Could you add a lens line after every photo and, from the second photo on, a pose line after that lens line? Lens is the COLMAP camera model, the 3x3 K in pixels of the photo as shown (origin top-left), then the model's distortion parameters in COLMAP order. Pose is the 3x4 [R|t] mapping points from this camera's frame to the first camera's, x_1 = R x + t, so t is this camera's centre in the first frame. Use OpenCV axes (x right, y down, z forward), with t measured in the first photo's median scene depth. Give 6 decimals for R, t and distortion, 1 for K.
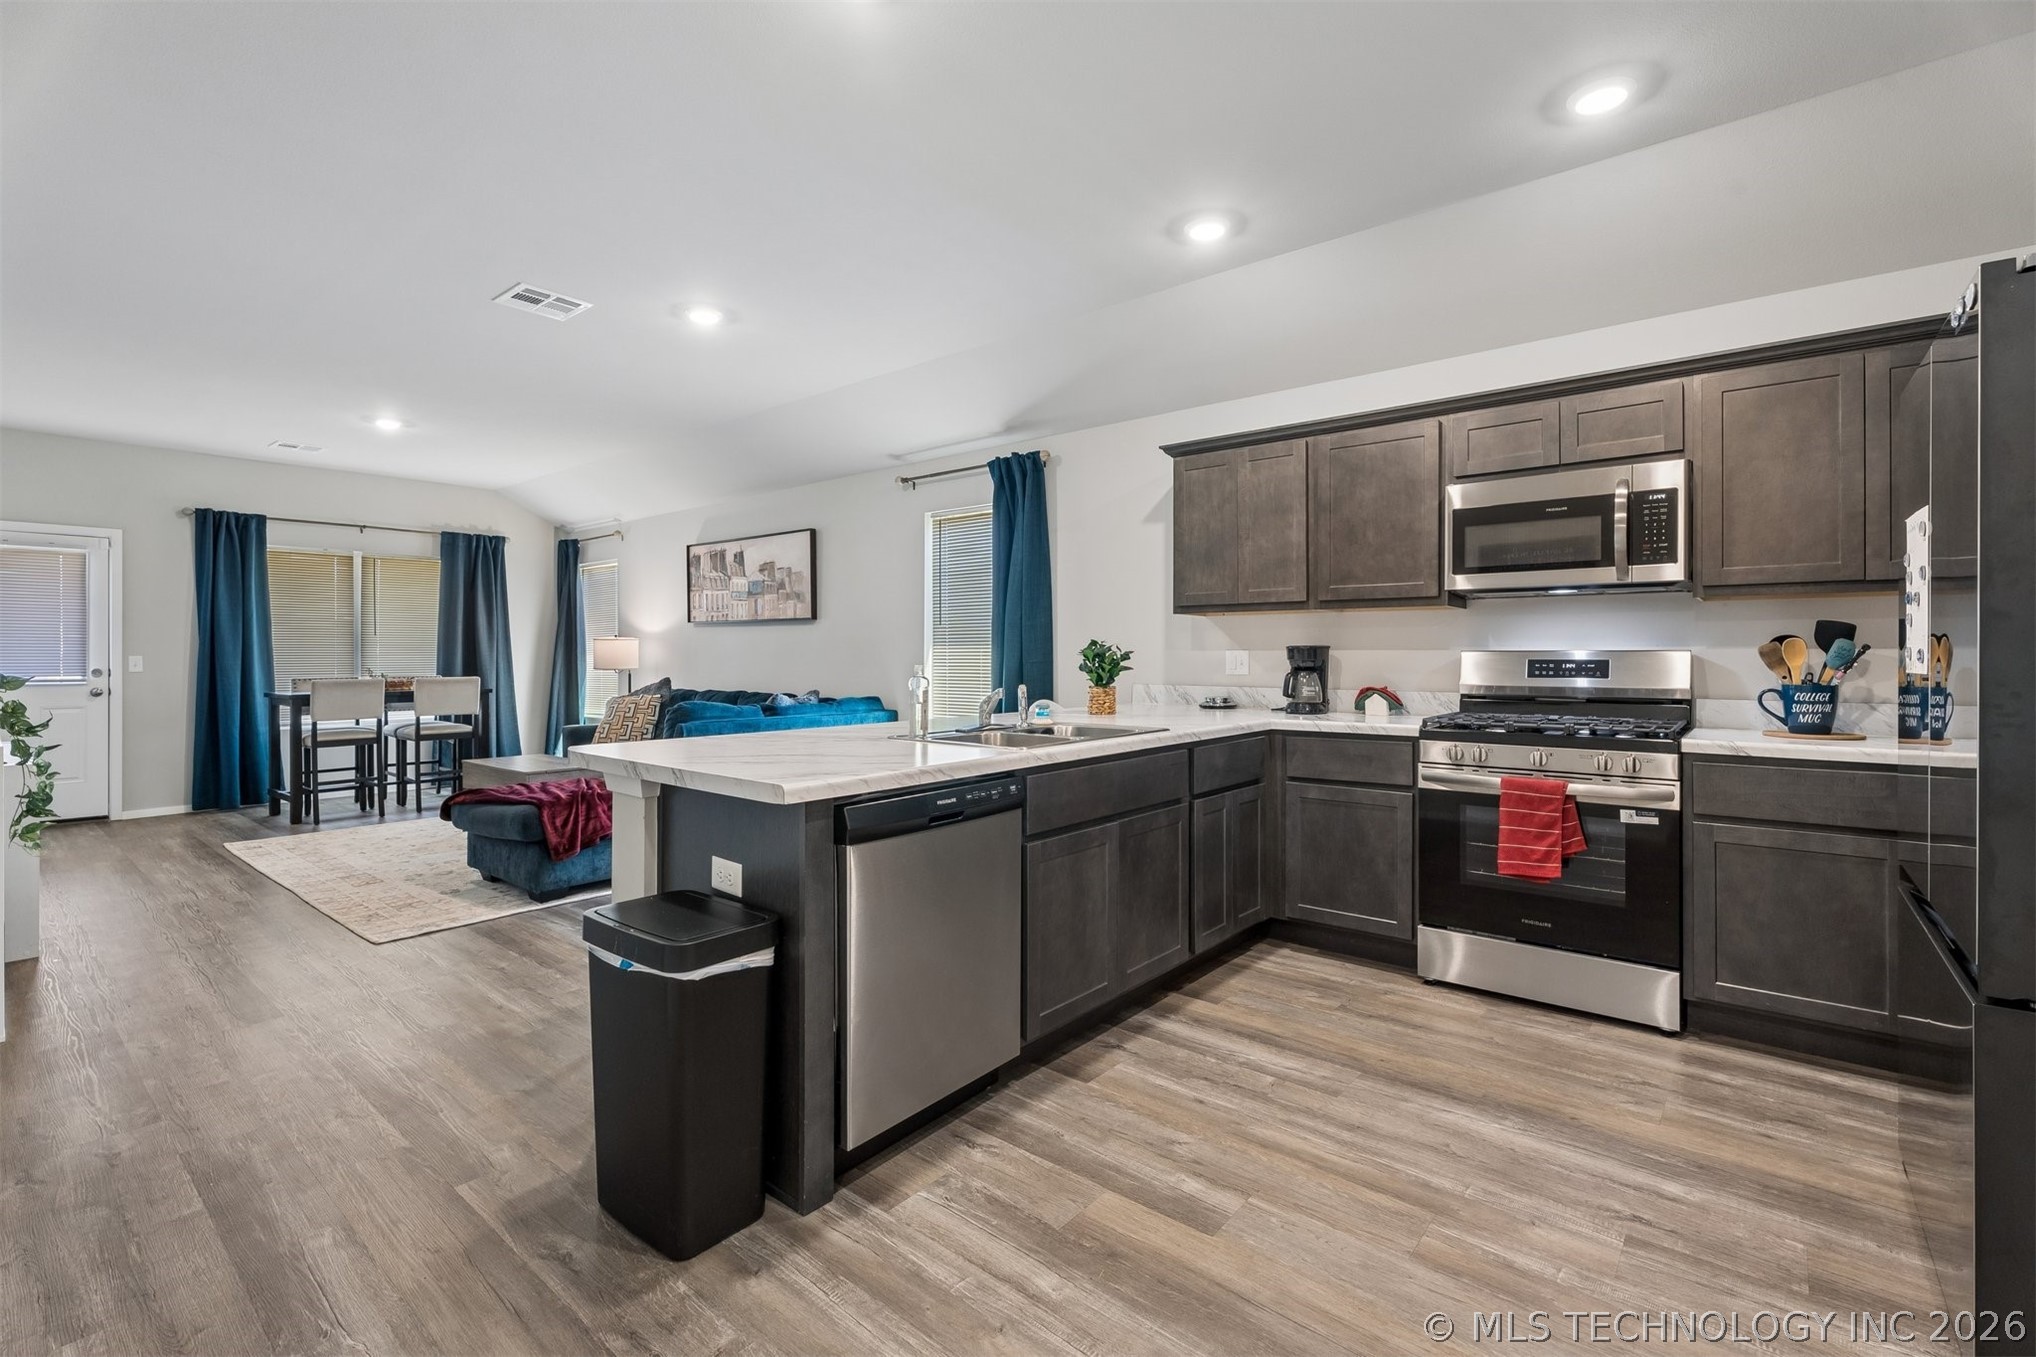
lens RADIAL K [[905.9, 0, 1023.1], [0, 905.9, 660.1], [0, 0, 1]] dist [0.000289, 0.000341]
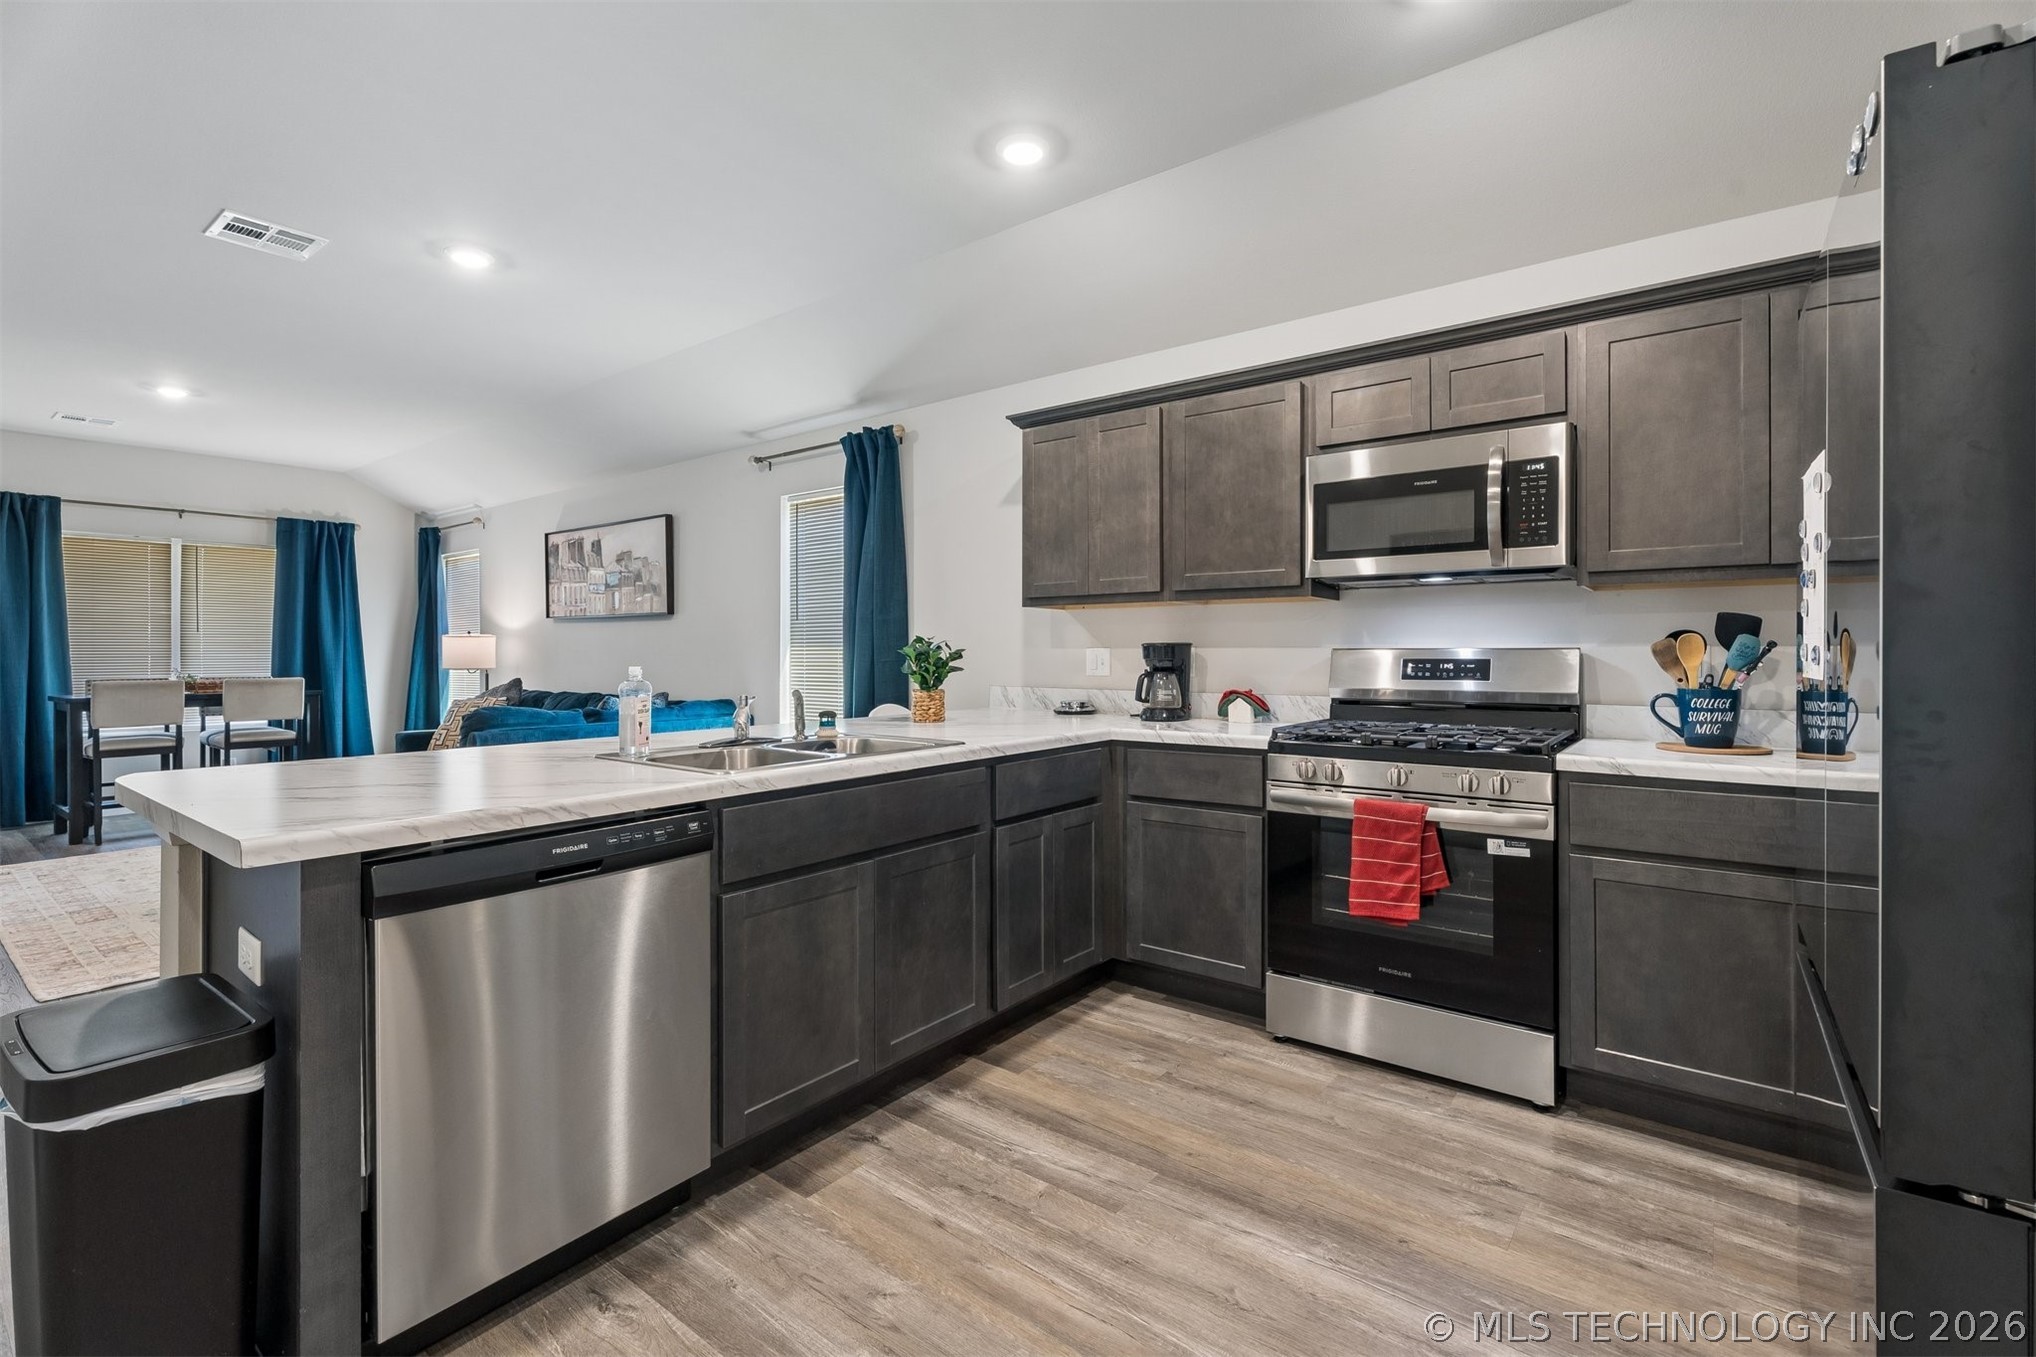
lens RADIAL K [[907.5, 0, 1021.0], [0, 907.5, 657.6], [0, 0, 1]] dist [0.001024, 0.000744]
pose [[0.999393, -0.000505, 0.034847, 0.148685], [0.000524, 1.000000, -0.000527, -0.001266], [-0.034846, 0.000545, 0.999393, 0.132541]]
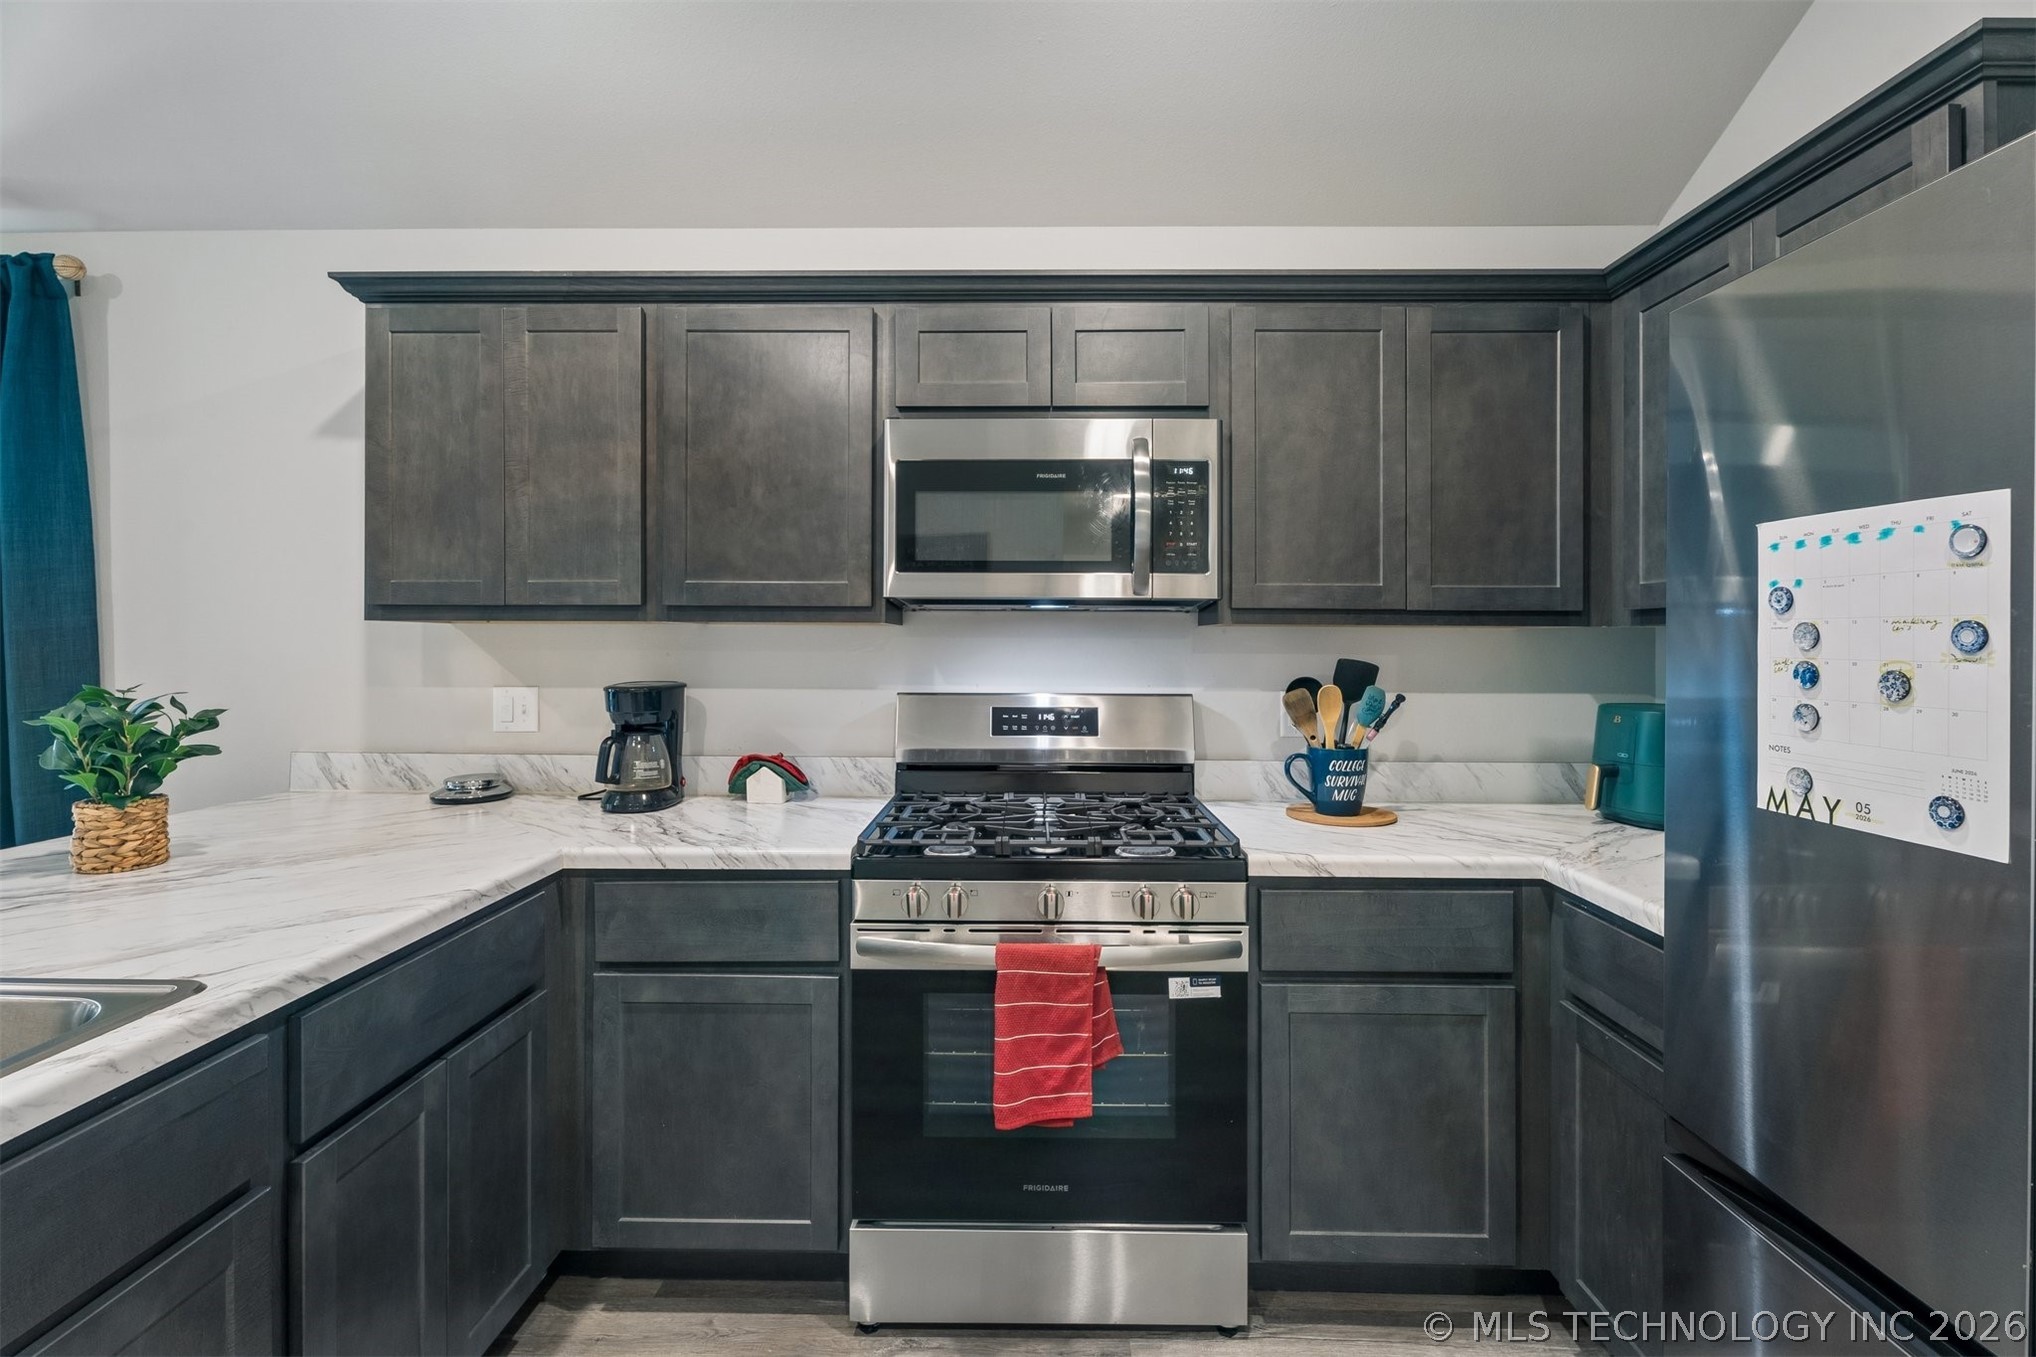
lens RADIAL K [[905.4, 0, 1020.3], [0, 905.4, 641.2], [0, 0, 1]] dist [0.000010, -0.000067]
pose [[0.781318, 0.002716, 0.624128, 0.152428], [-0.000672, 0.999994, -0.003511, -0.042311], [-0.624133, 0.002324, 0.781315, 0.438051]]
